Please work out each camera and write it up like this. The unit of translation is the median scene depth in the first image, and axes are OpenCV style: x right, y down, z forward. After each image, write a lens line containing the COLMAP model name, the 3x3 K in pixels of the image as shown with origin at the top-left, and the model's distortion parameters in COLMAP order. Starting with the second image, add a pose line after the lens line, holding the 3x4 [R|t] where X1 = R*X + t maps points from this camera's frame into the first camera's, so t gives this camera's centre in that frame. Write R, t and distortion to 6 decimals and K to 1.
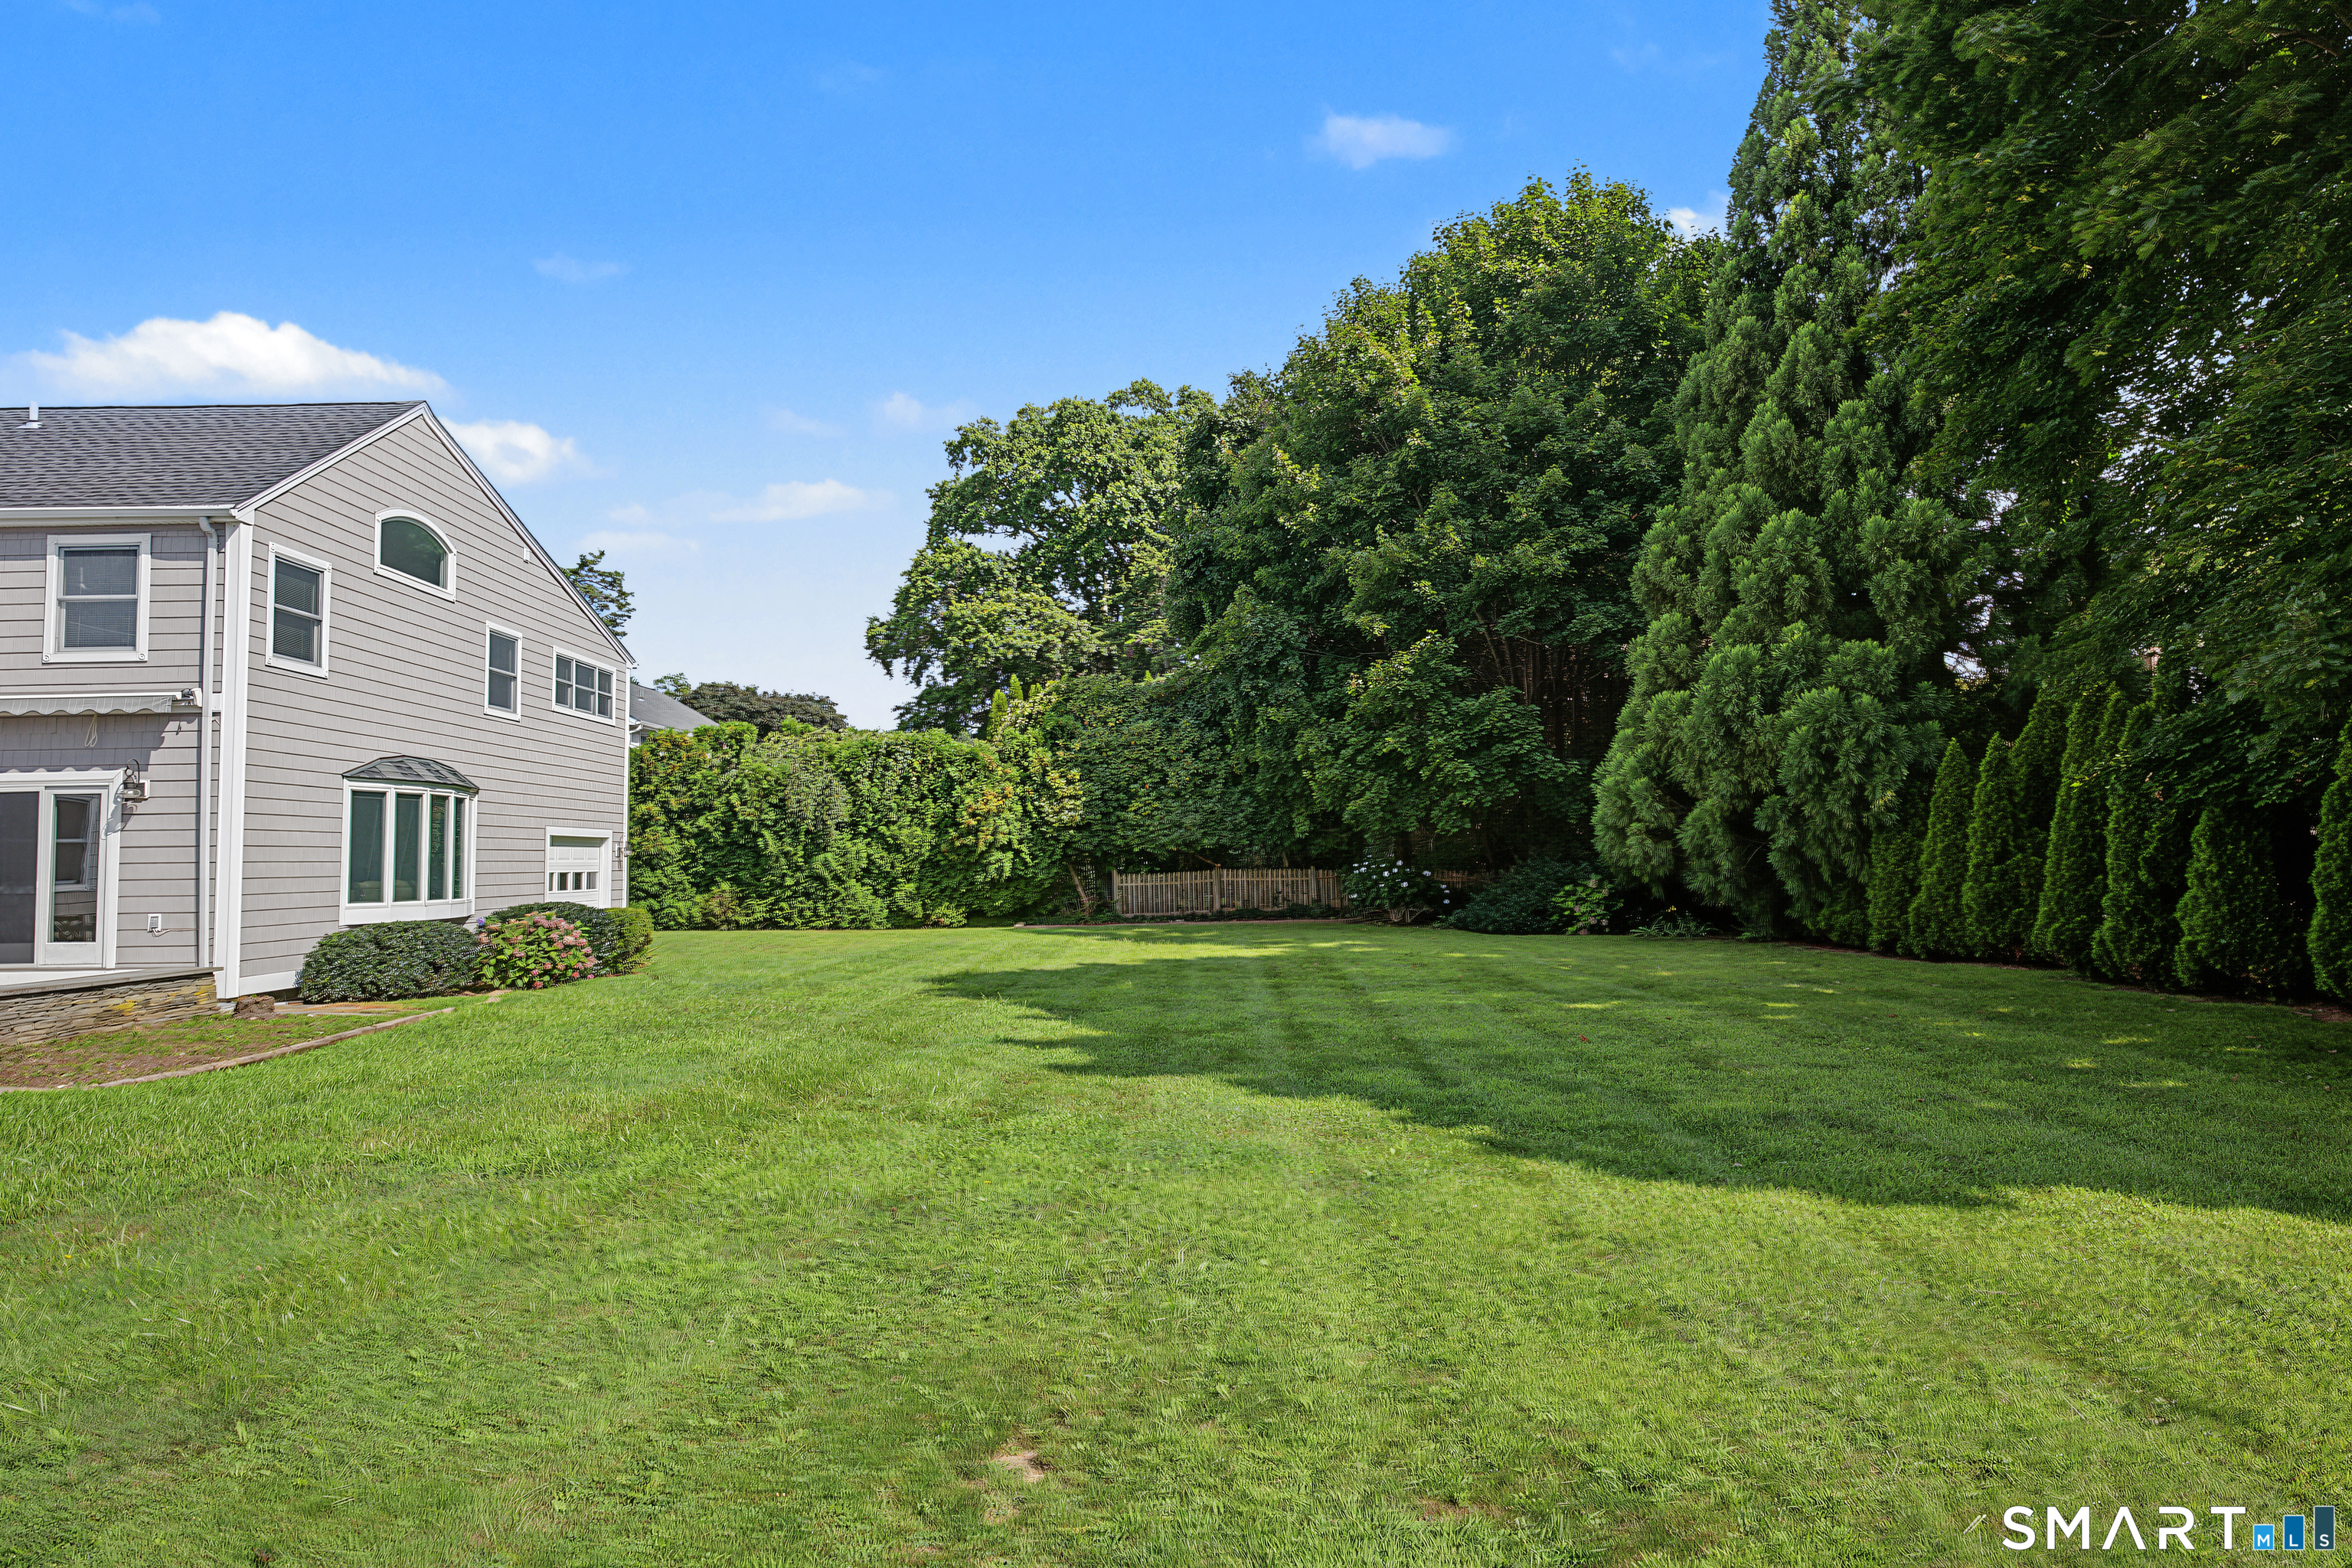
lens RADIAL K [[1312.0, 0, 1176.0], [0, 1312.0, 784.0], [0, 0, 1]] dist [-0.016157, -0.000676]
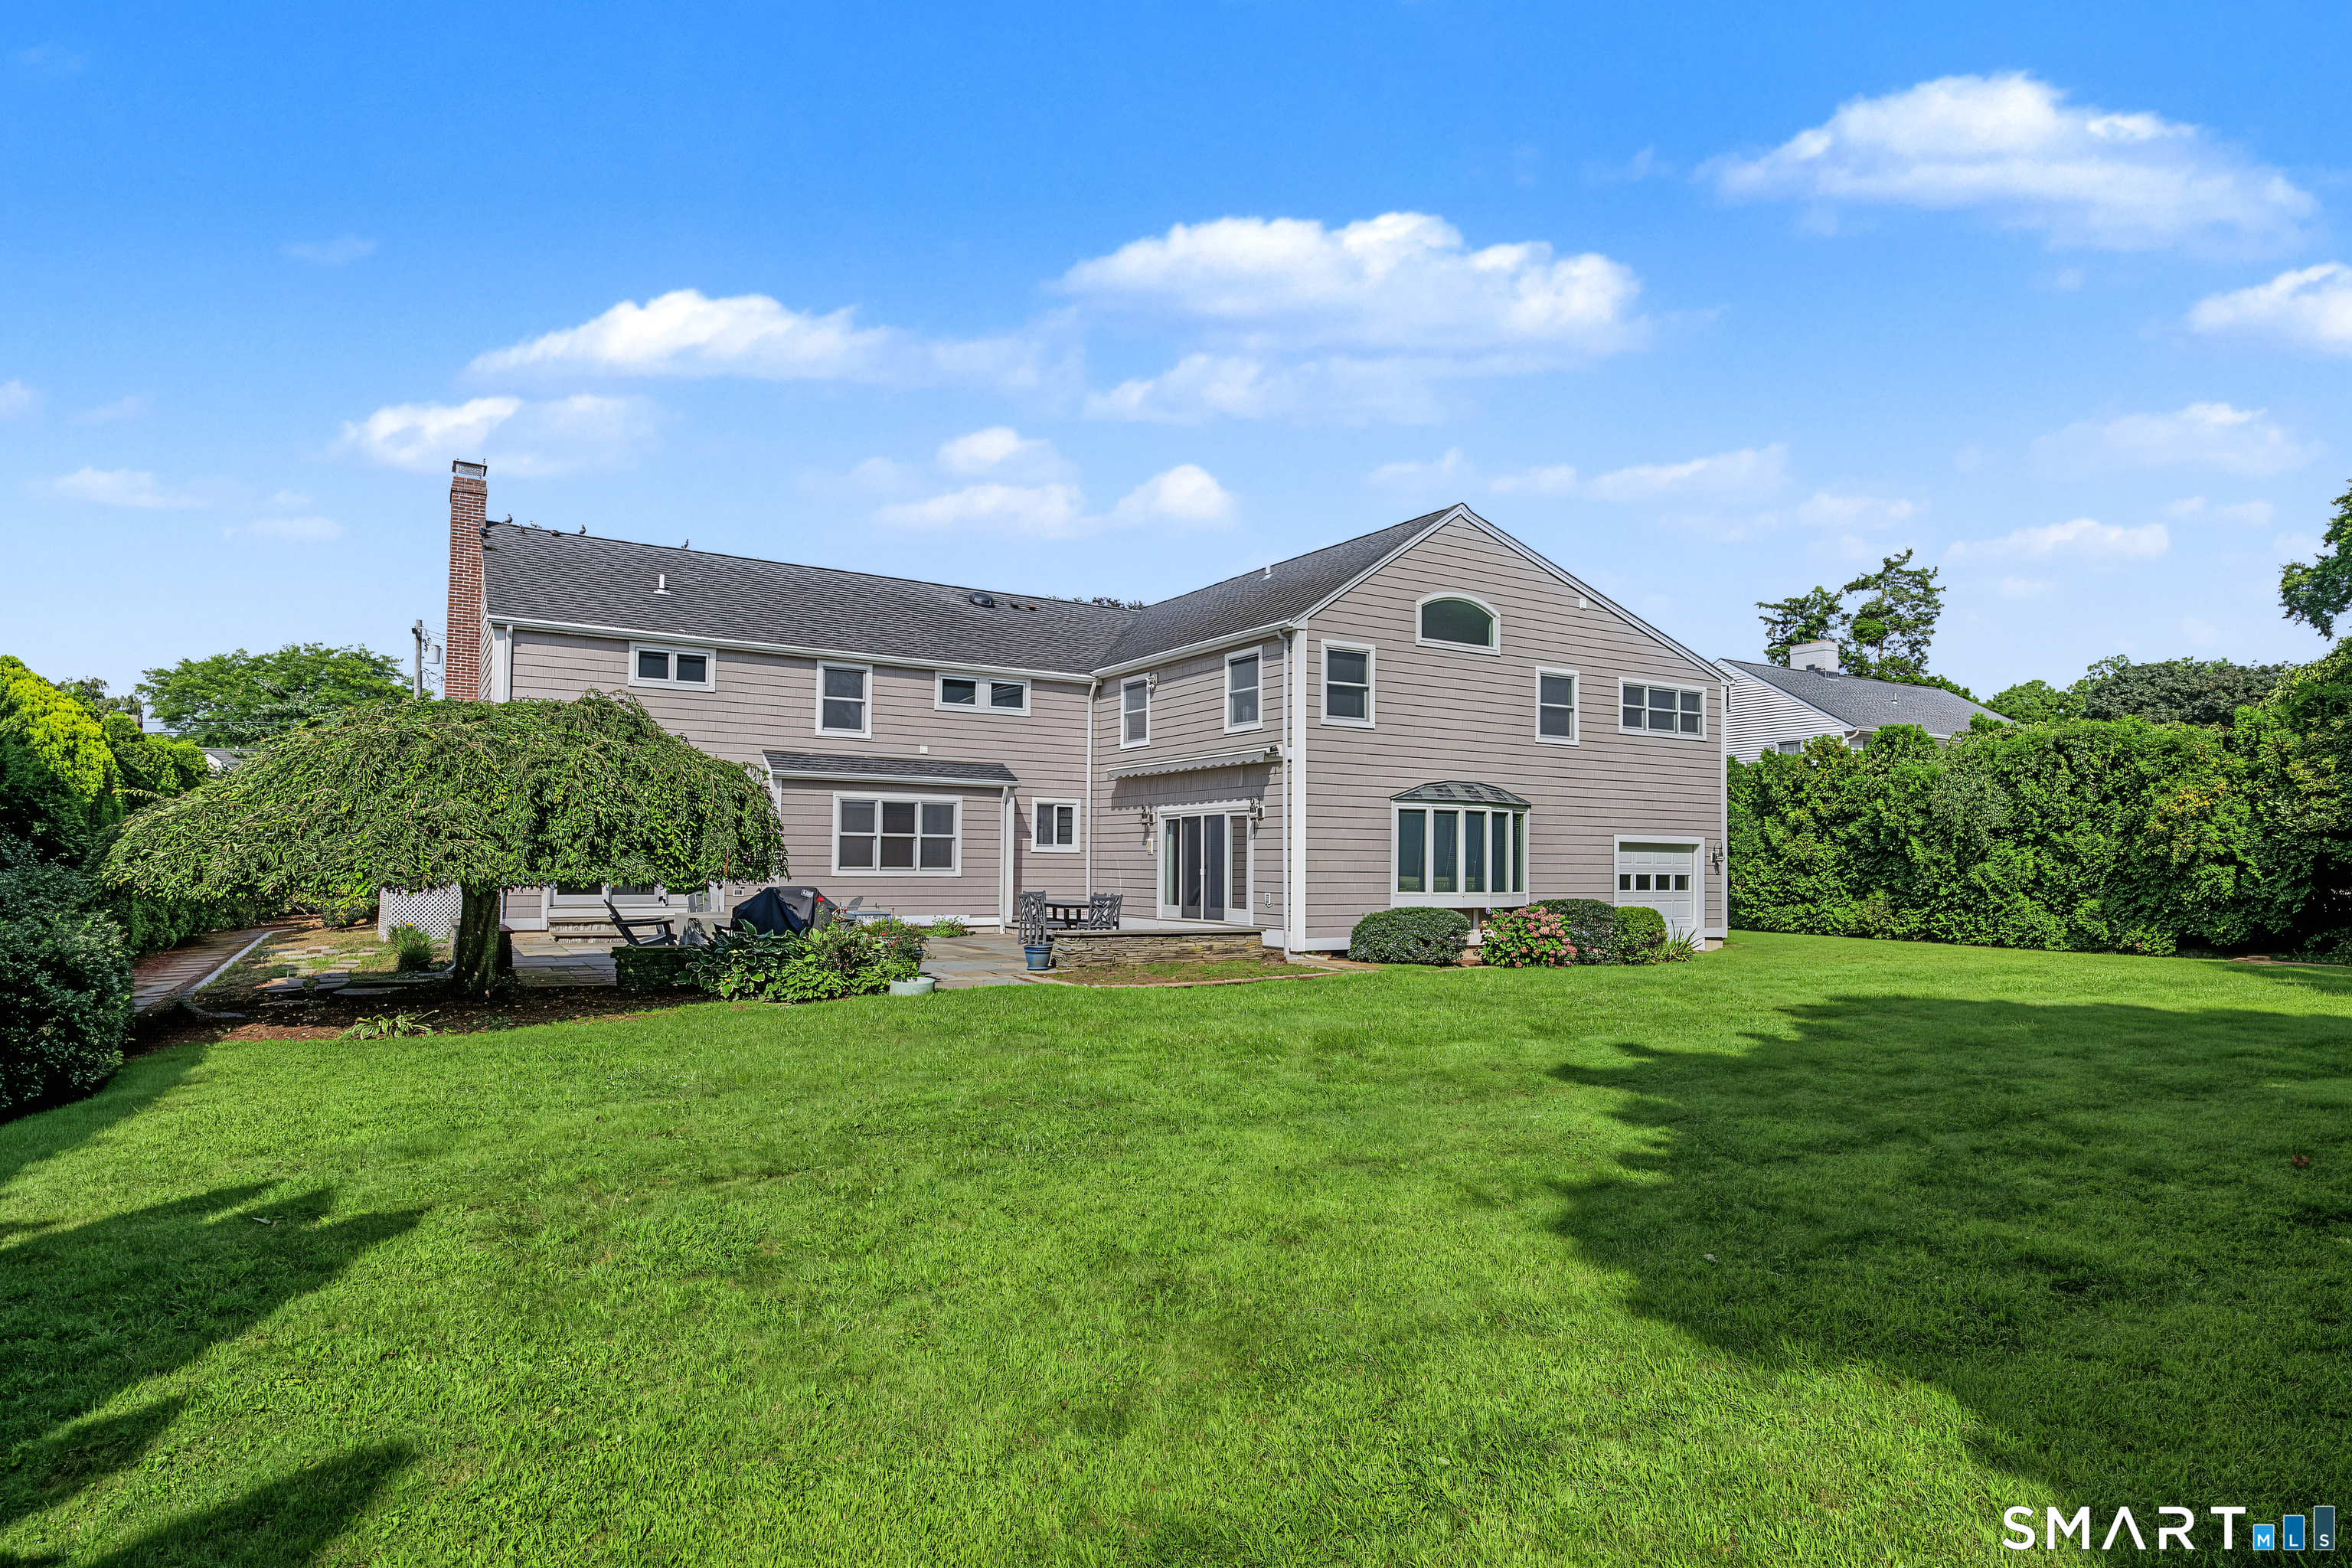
lens RADIAL K [[1274.0, 0, 1171.9], [0, 1274.0, 810.0], [0, 0, 1]] dist [0.001403, 0.000000]
pose [[0.505801, -0.015310, -0.862514, 0.215685], [0.030580, 0.999532, 0.000190, -0.000878], [0.862108, -0.026472, 0.506033, 0.067945]]
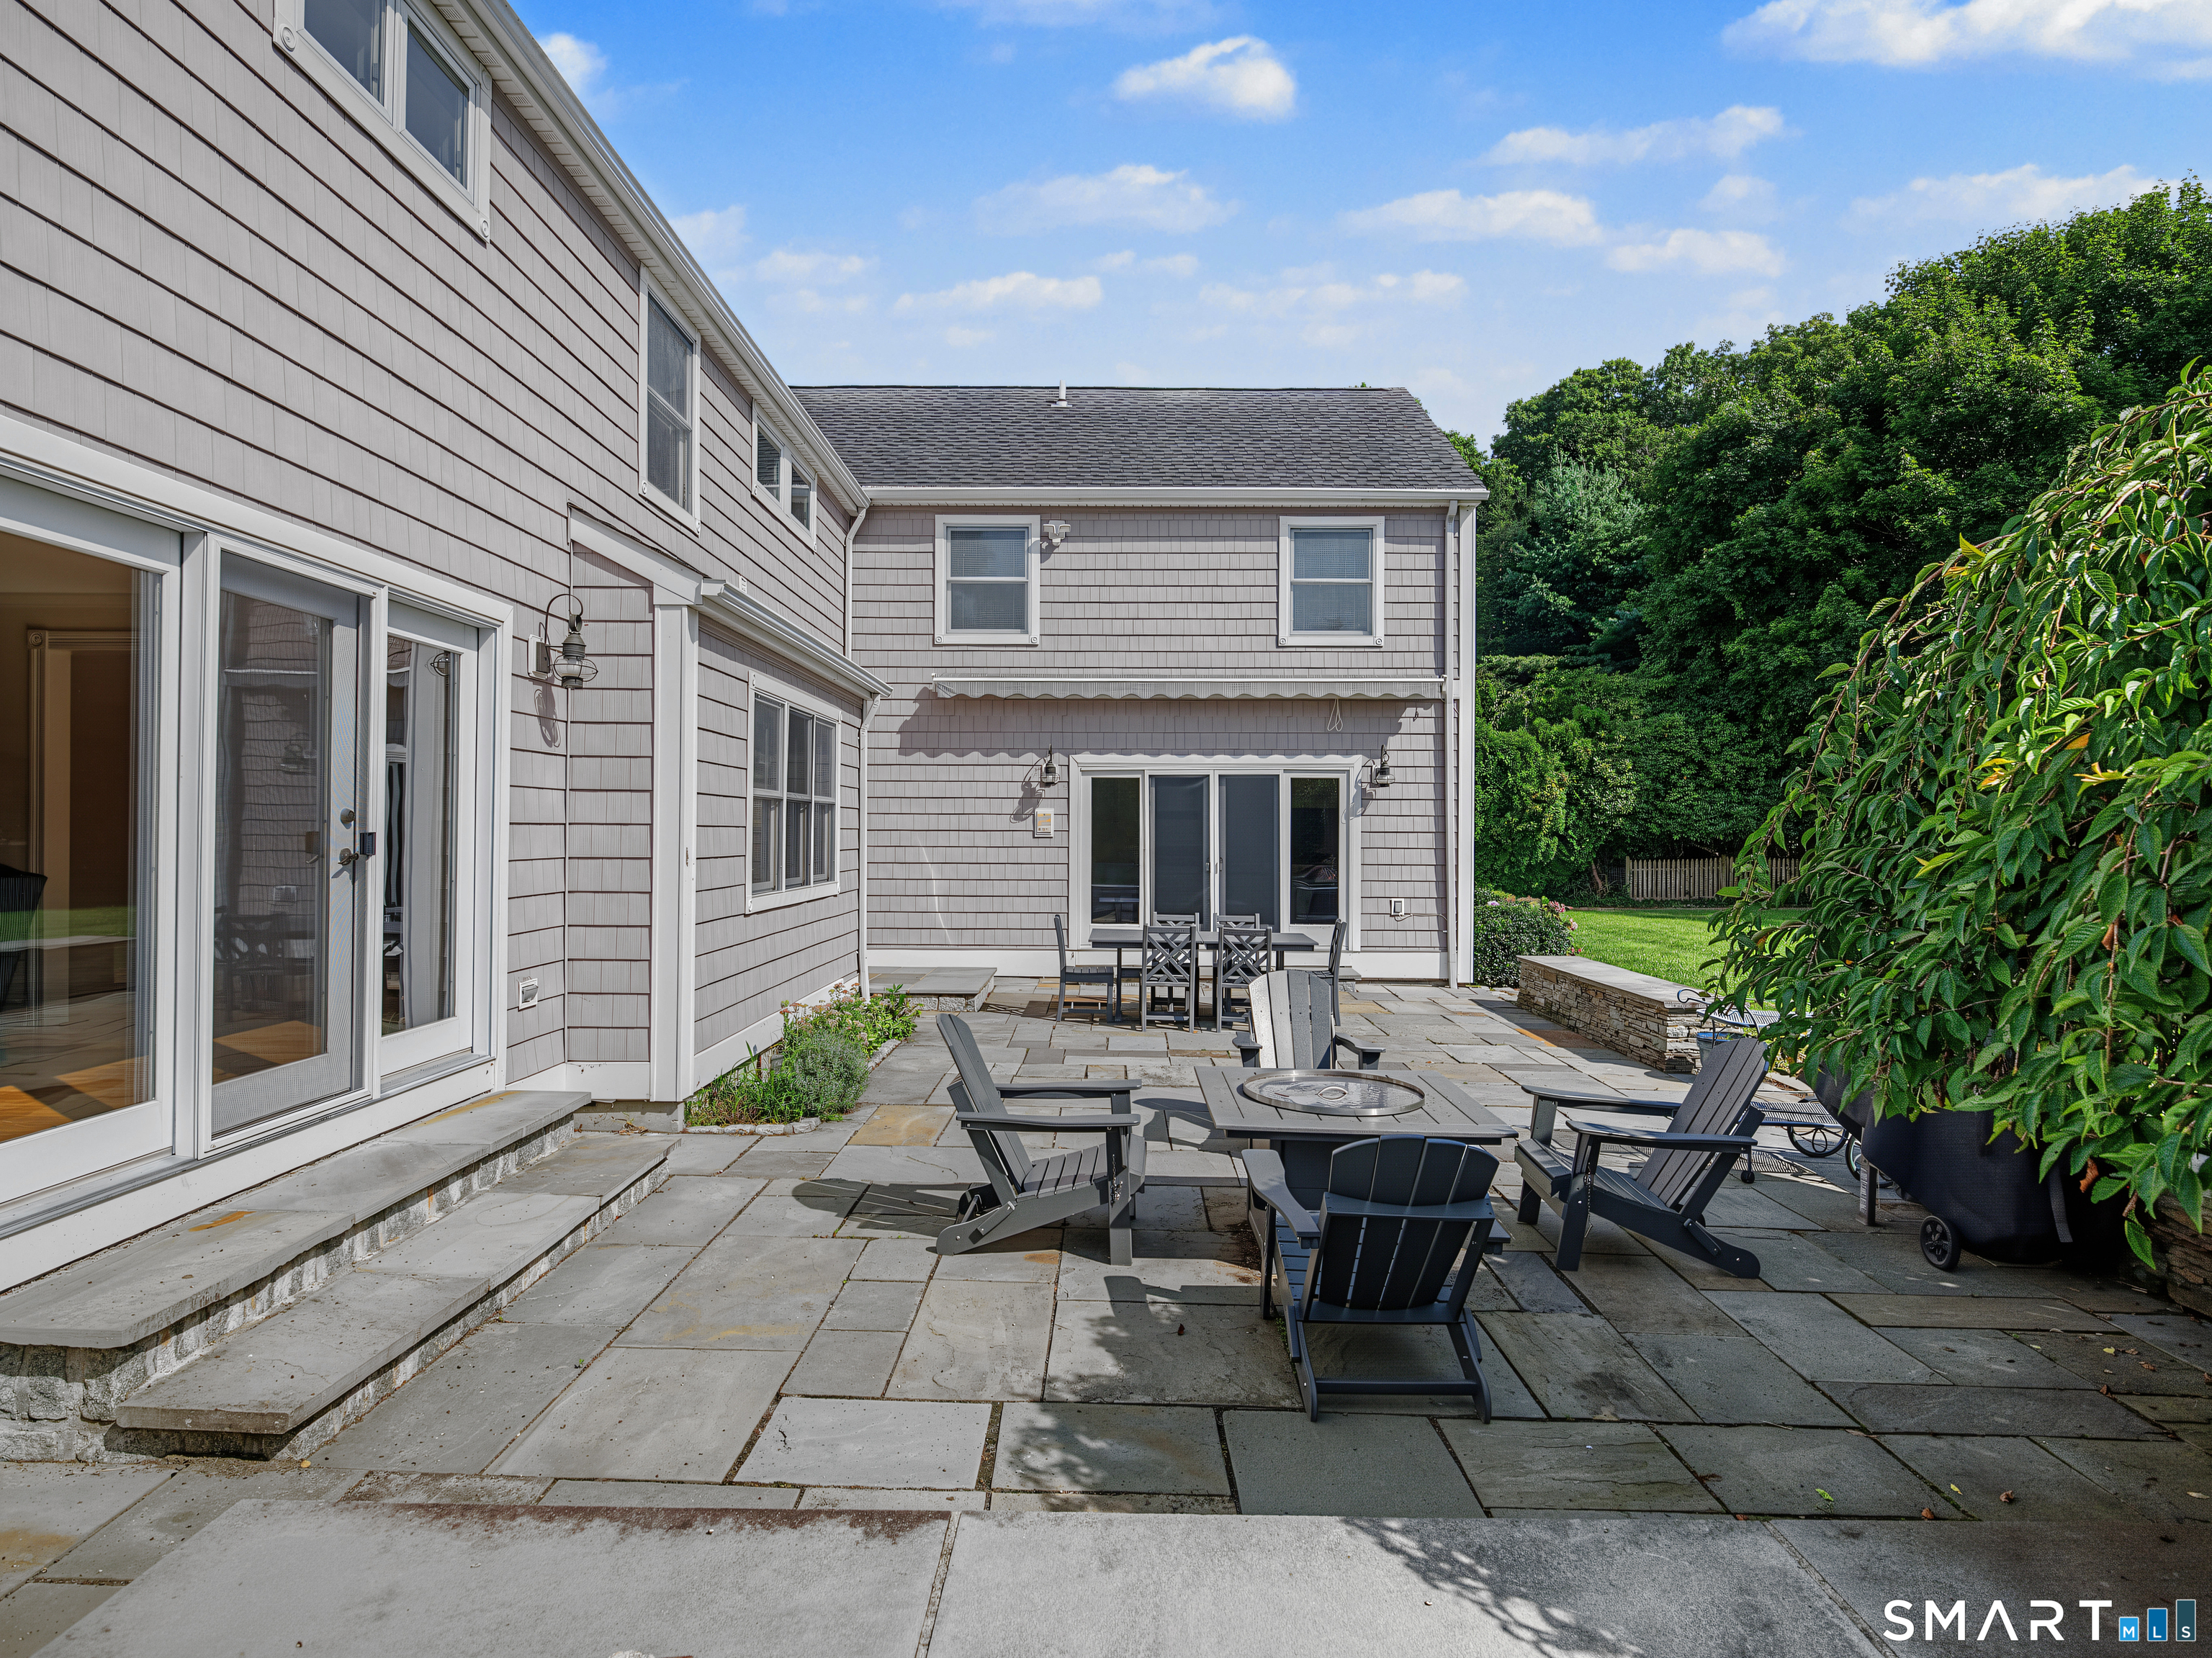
lens RADIAL K [[1207.3, 0, 1106.0], [0, 1207.3, 829.0], [0, 0, 1]] dist [-0.020857, -0.000283]
pose [[0.999388, 0.020863, -0.028084, -0.466212], [-0.019307, 0.998323, 0.054572, -0.000370], [0.029176, -0.053996, 0.998115, 0.029643]]
